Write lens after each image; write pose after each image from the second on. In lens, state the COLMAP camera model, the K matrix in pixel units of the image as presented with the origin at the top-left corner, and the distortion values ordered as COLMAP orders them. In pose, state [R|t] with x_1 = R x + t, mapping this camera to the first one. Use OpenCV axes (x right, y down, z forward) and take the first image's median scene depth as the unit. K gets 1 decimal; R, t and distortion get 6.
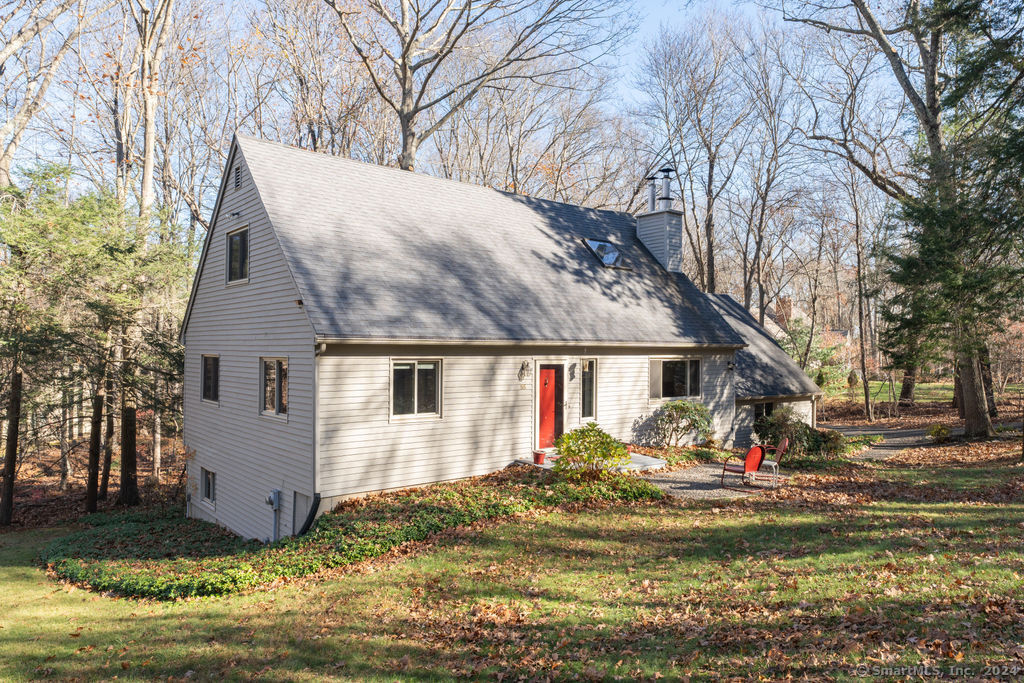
lens RADIAL K [[696.5, 0, 511.7], [0, 696.5, 341.0], [0, 0, 1]] dist [-0.001034, -0.000098]
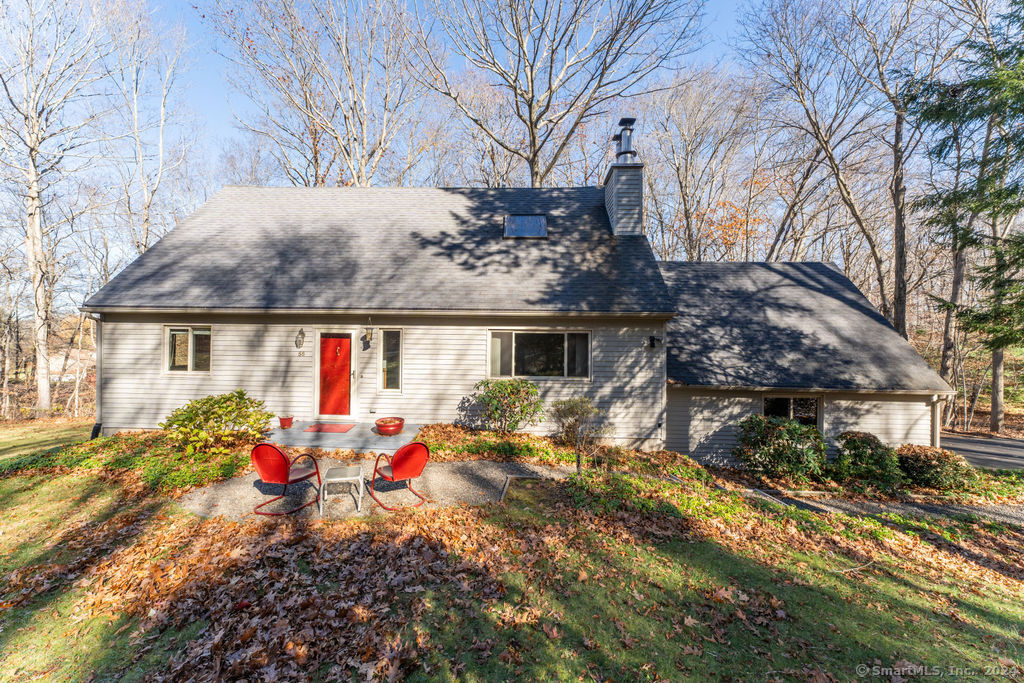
lens RADIAL K [[422.0, 0, 511.9], [0, 422.0, 346.2], [0, 0, 1]] dist [0.001405, 0.000031]
pose [[0.740781, -0.001769, -0.671745, 0.666705], [0.000946, 0.999998, -0.001590, 0.053691], [0.671746, 0.000542, 0.740781, 0.716120]]
